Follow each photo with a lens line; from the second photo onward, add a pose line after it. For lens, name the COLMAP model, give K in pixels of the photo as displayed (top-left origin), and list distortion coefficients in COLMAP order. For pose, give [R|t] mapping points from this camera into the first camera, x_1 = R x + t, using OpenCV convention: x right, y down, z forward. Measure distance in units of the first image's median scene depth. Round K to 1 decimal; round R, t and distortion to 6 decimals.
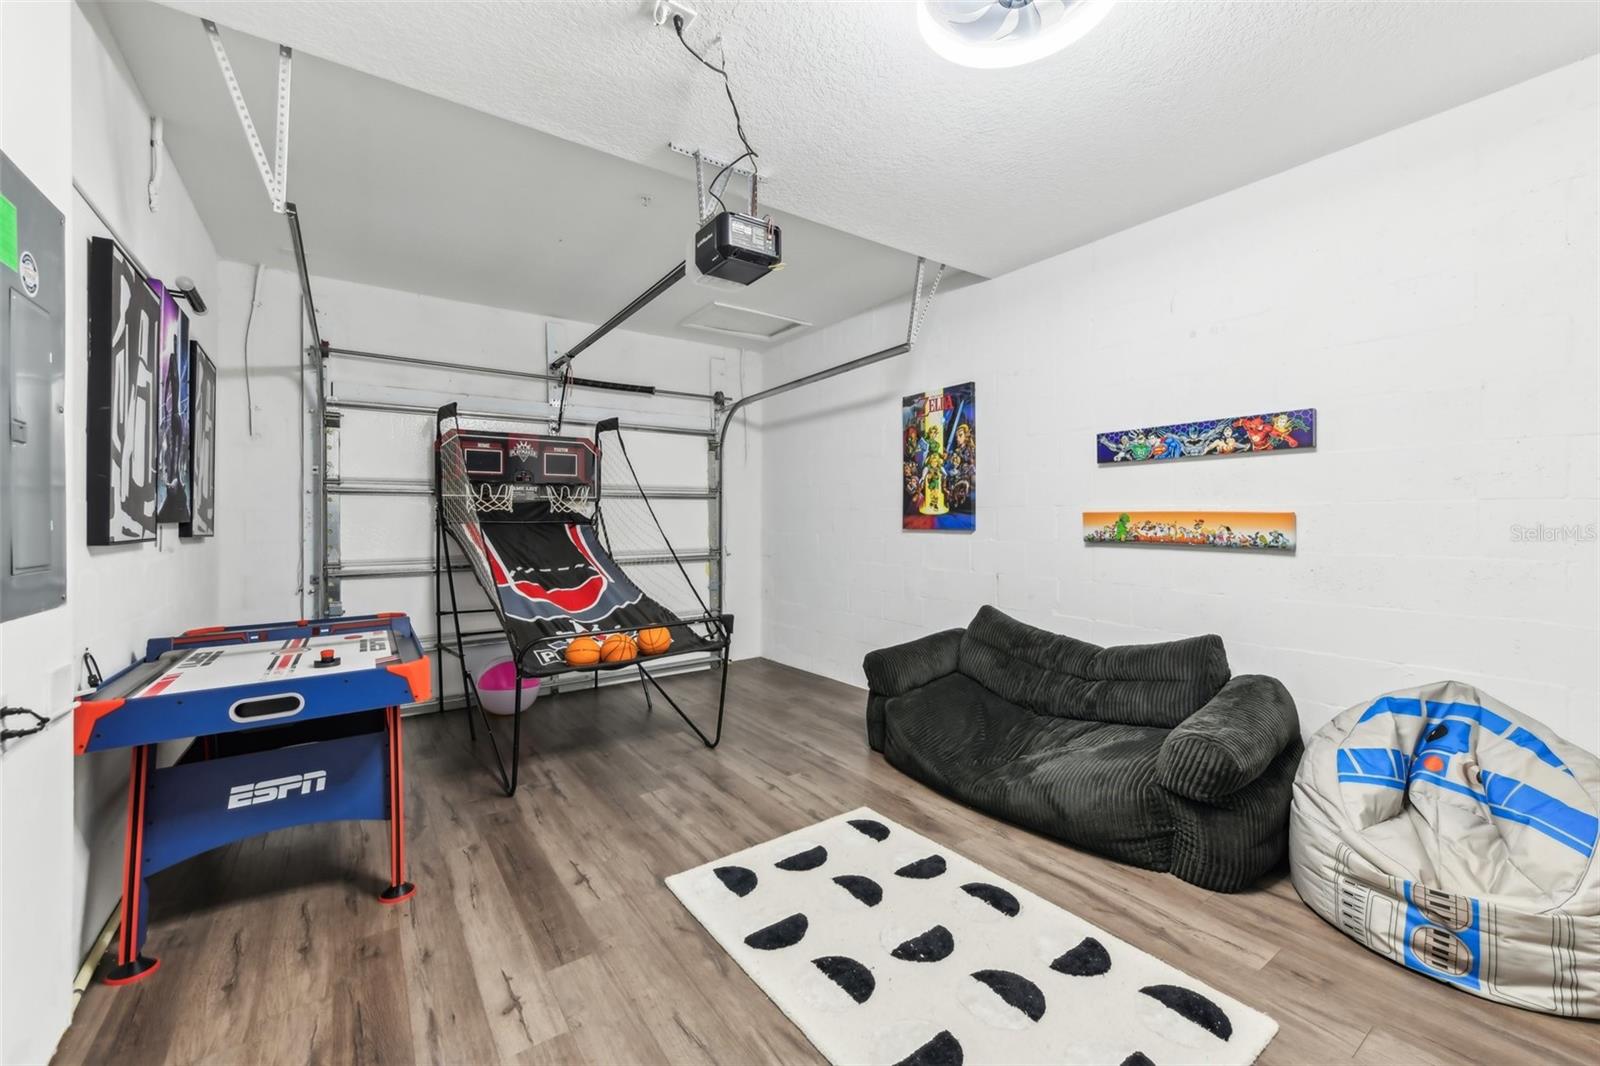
lens RADIAL K [[646.1, 0, 815.5], [0, 646.1, 519.9], [0, 0, 1]] dist [0.003797, -0.000543]
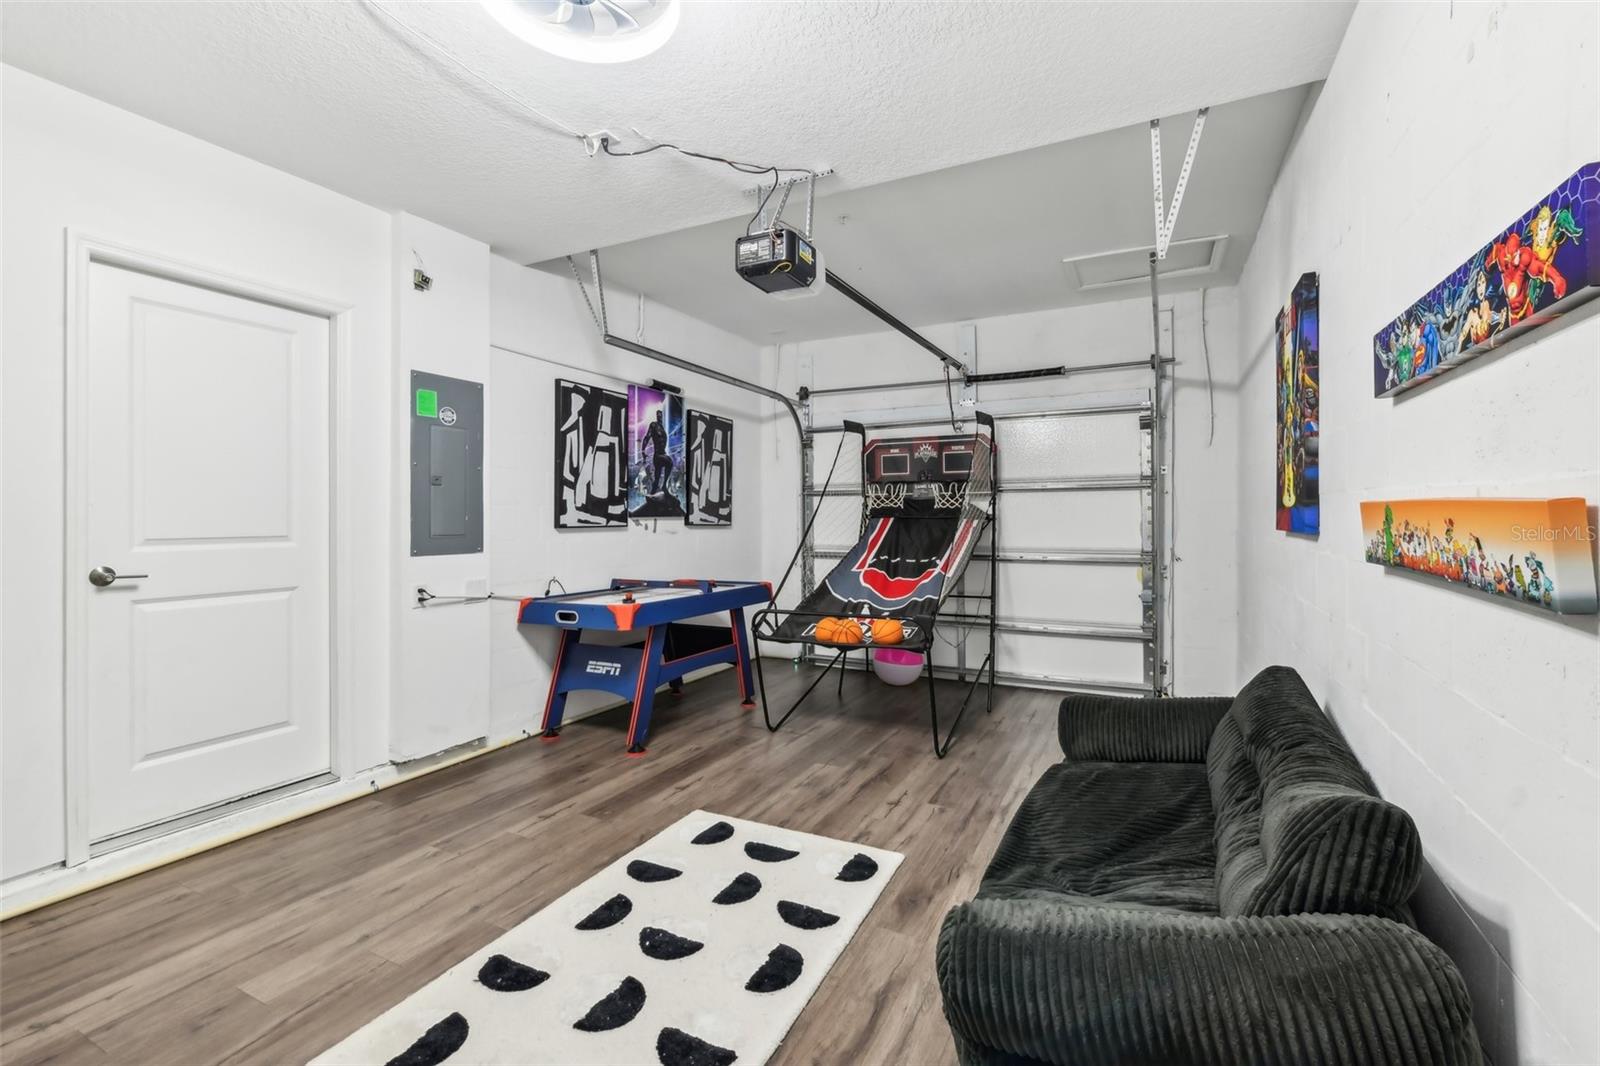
lens RADIAL K [[686.6, 0, 820.0], [0, 686.6, 514.4], [0, 0, 1]] dist [0.003476, -0.005142]
pose [[0.466050, 0.000667, -0.884758, 0.817855], [0.001588, 0.999997, 0.001590, -0.004655], [0.884757, -0.002146, 0.466048, 0.480183]]
